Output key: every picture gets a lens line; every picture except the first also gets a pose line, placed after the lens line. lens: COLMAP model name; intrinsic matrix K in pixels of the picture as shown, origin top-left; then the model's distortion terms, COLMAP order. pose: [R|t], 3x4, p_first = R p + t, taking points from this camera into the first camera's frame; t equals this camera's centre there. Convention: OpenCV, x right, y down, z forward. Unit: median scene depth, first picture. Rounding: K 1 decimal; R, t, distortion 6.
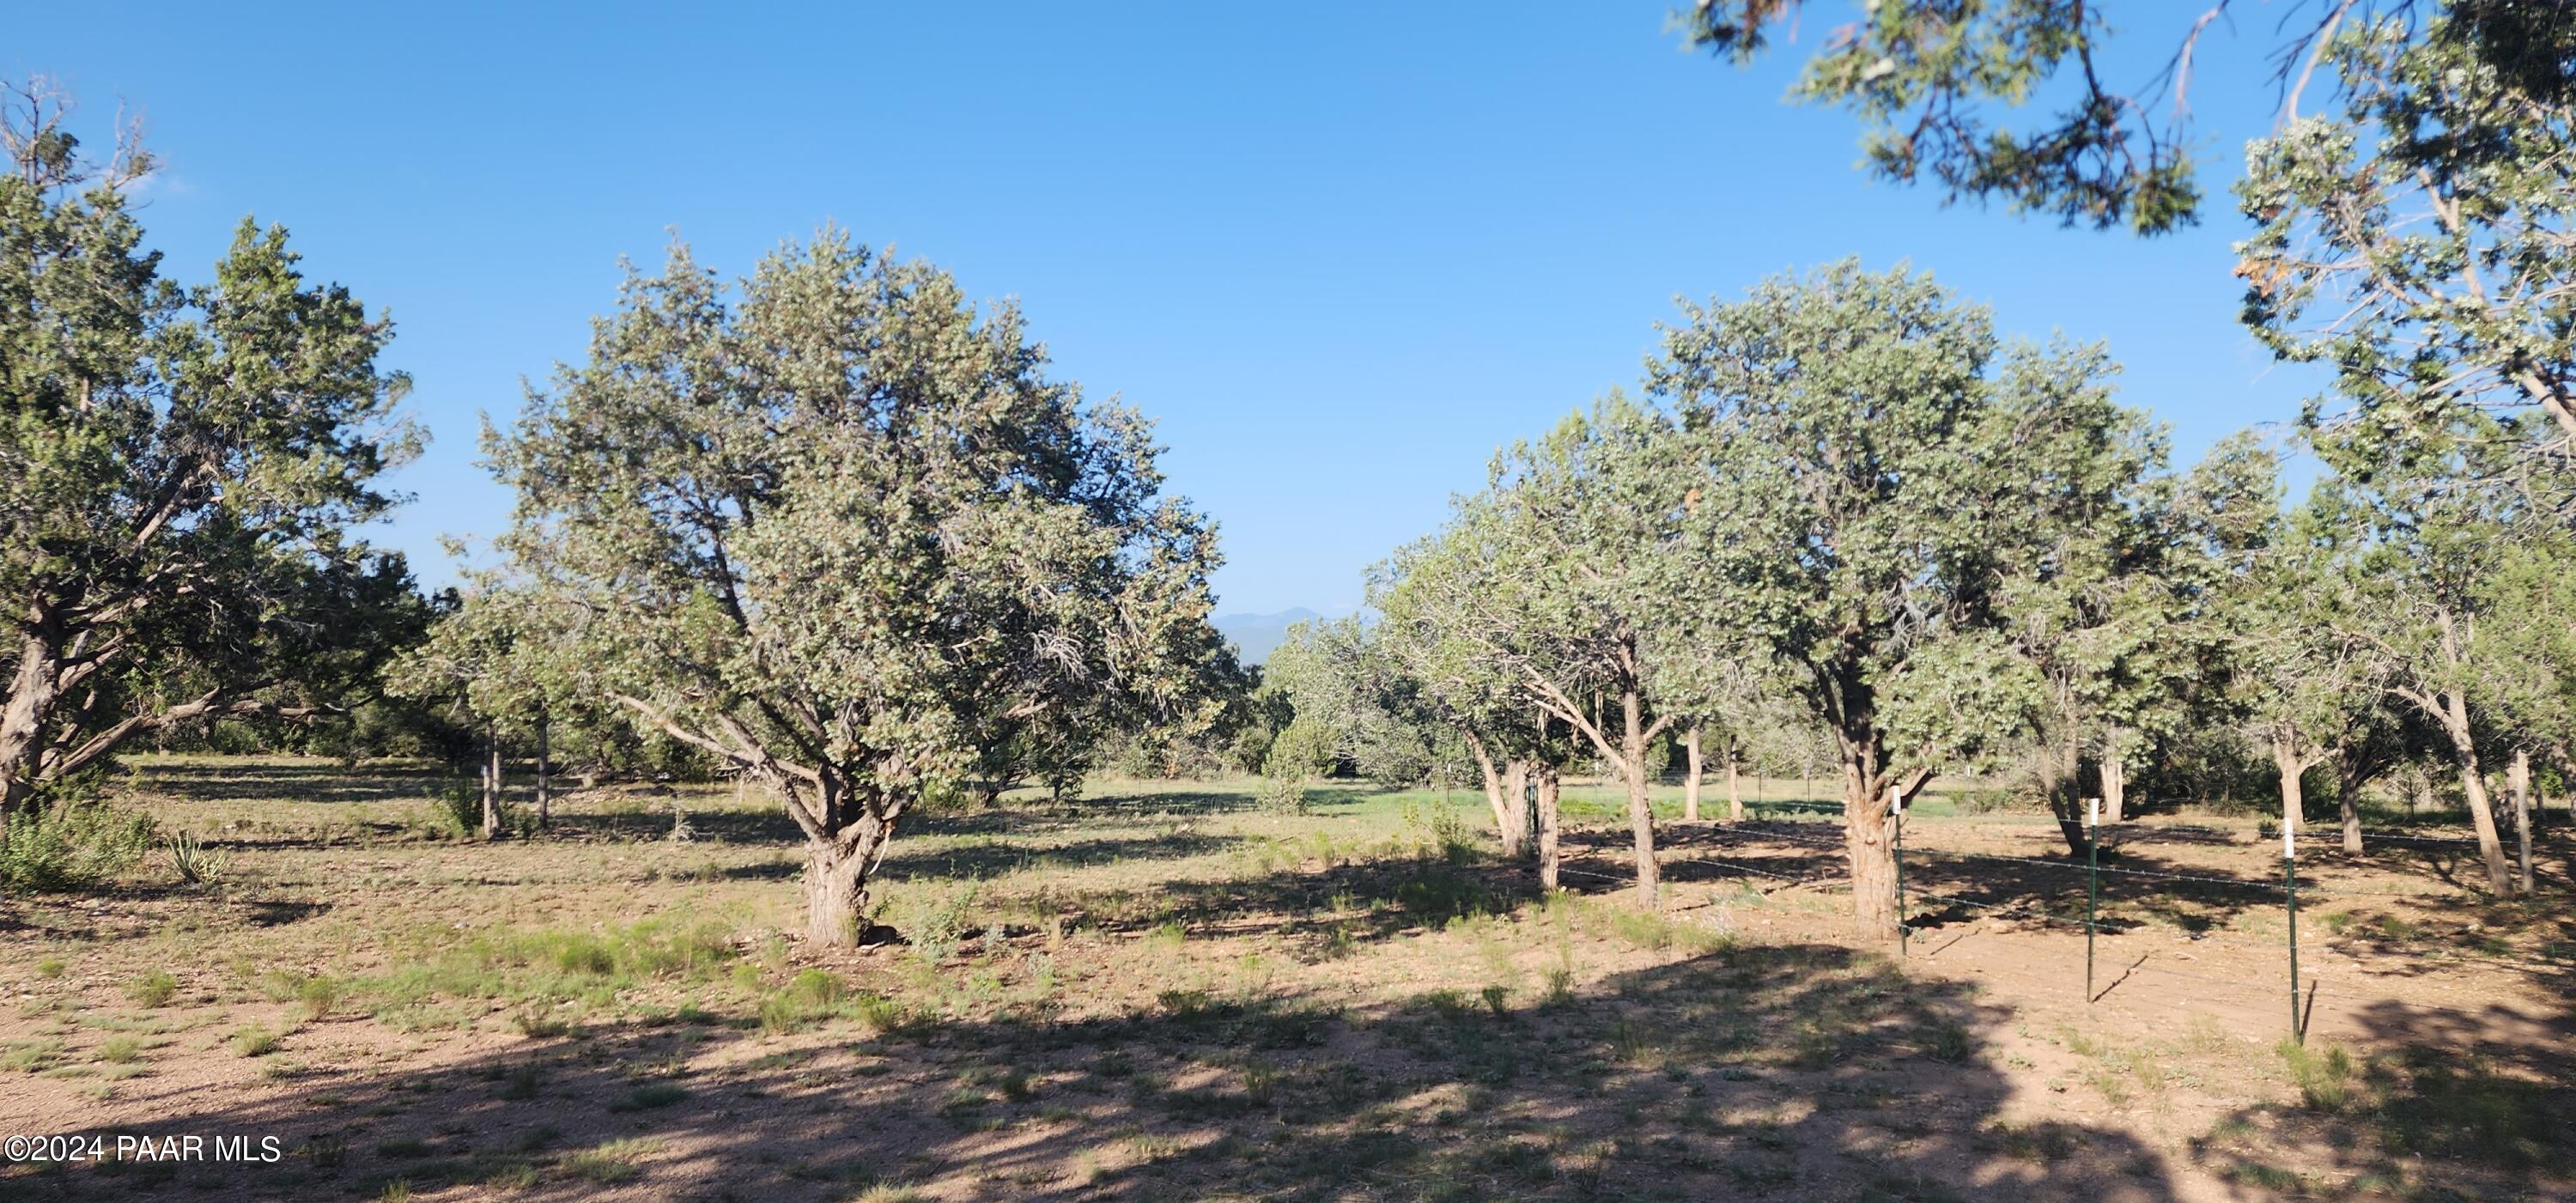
lens RADIAL K [[1778.7, 0, 1288.1], [0, 1778.7, 597.0], [0, 0, 1]] dist [0.032905, -0.034718]
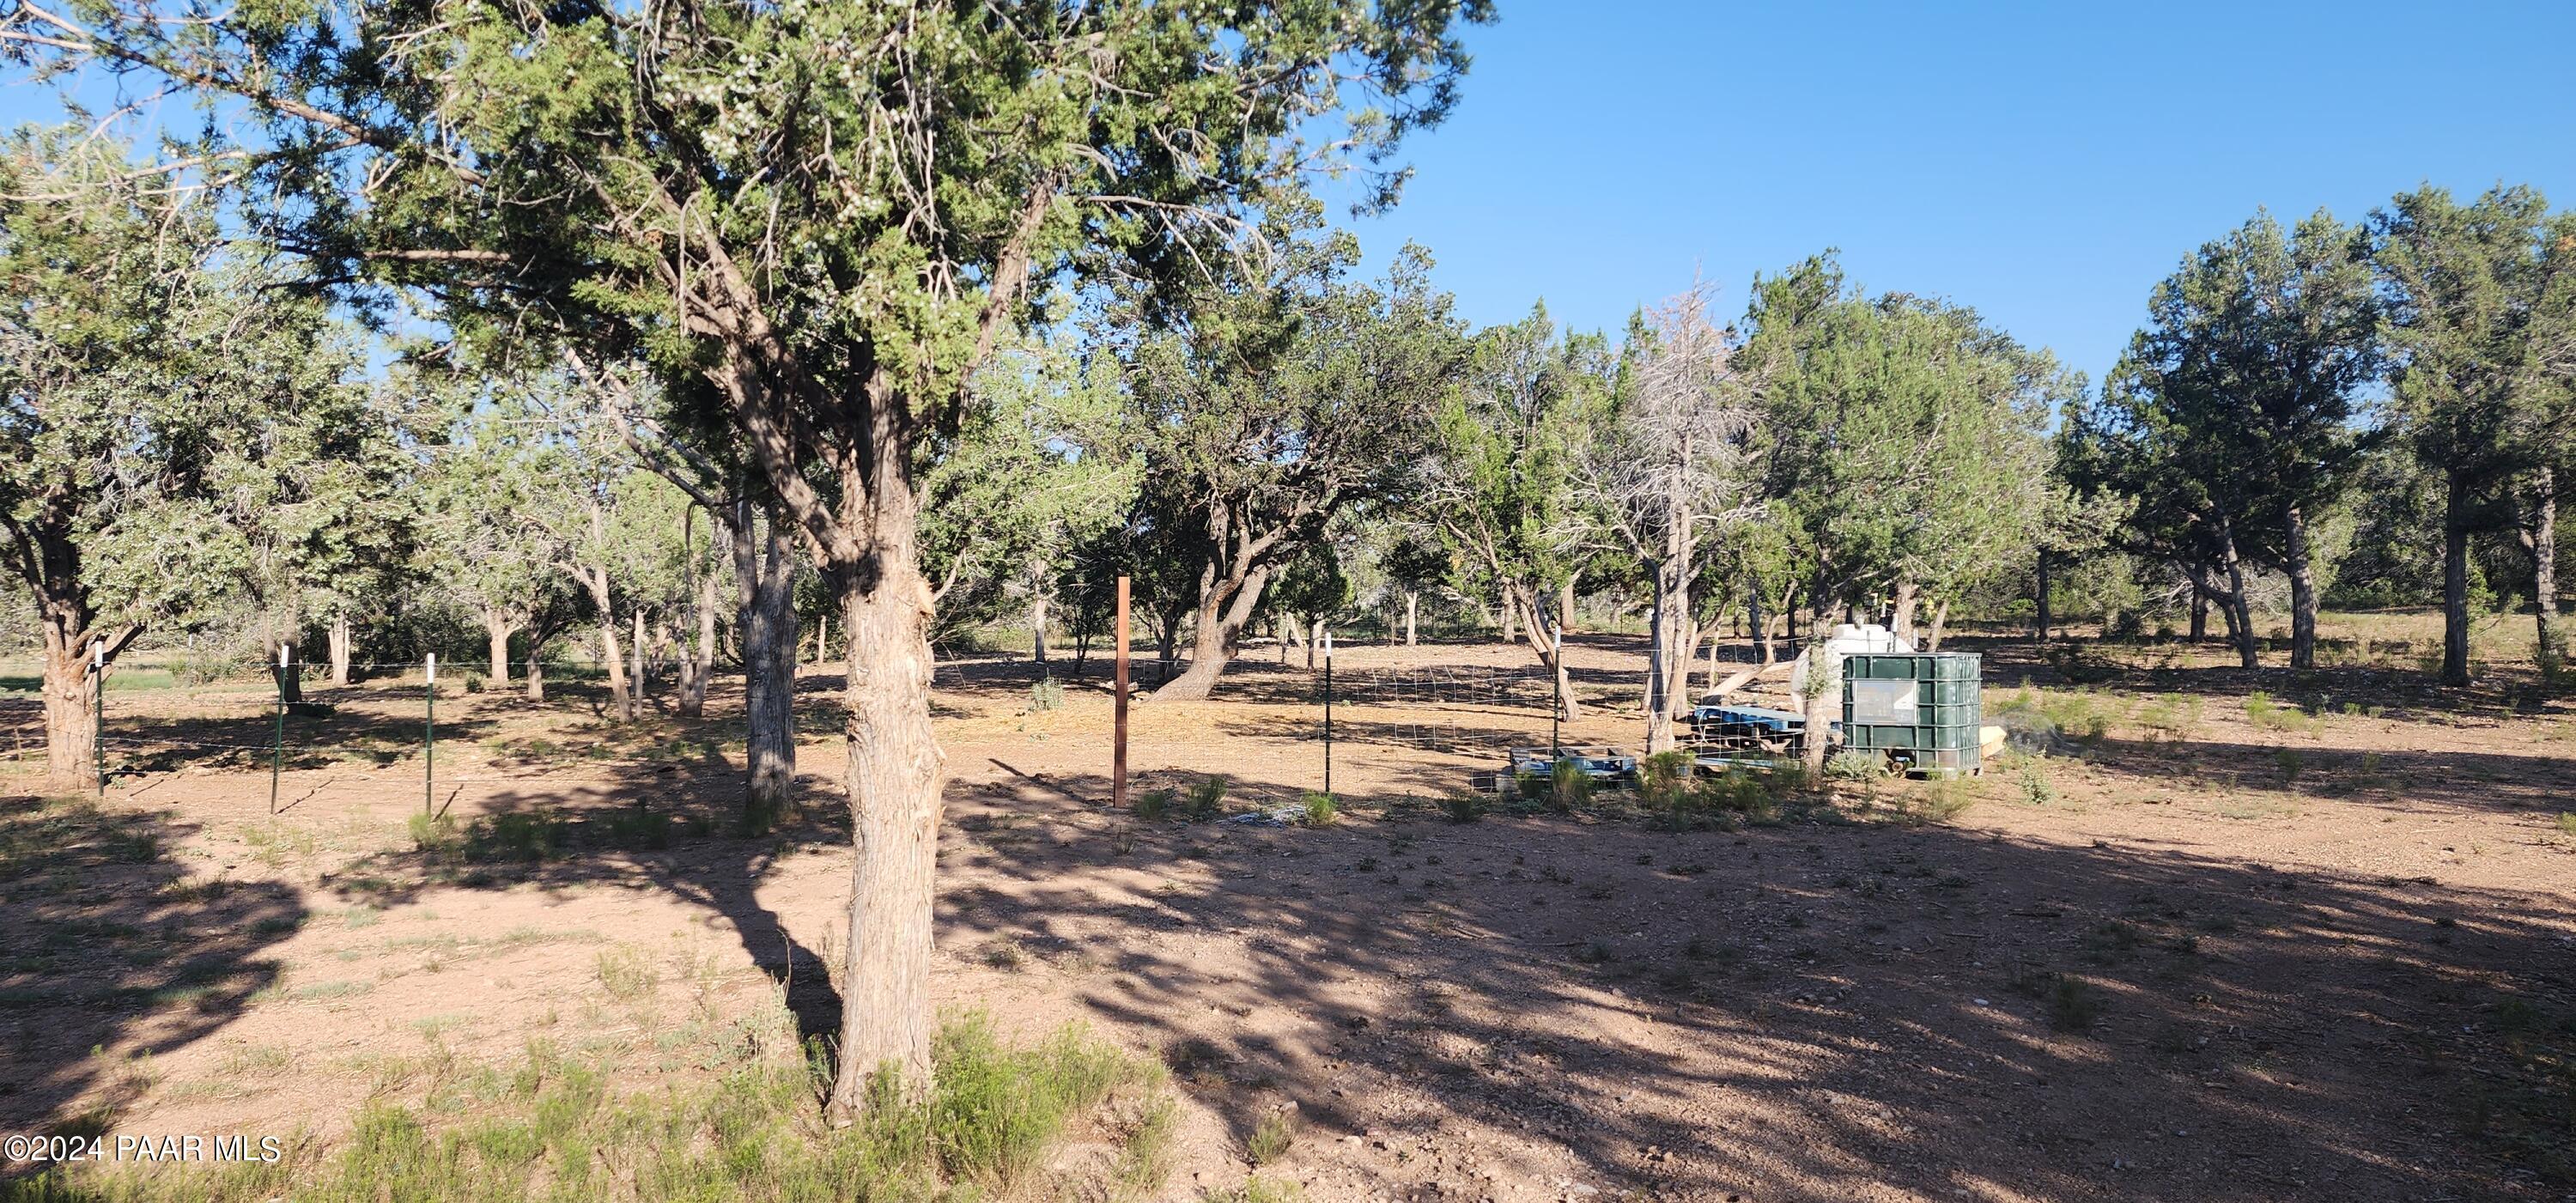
lens RADIAL K [[1778.7, 0, 1288.1], [0, 1778.7, 597.0], [0, 0, 1]] dist [0.032905, -0.034718]
pose [[0.615284, 0.009571, 0.788248, -0.067558], [-0.064808, 0.997156, 0.038480, -0.007773], [-0.785637, -0.074761, 0.614154, -0.215970]]
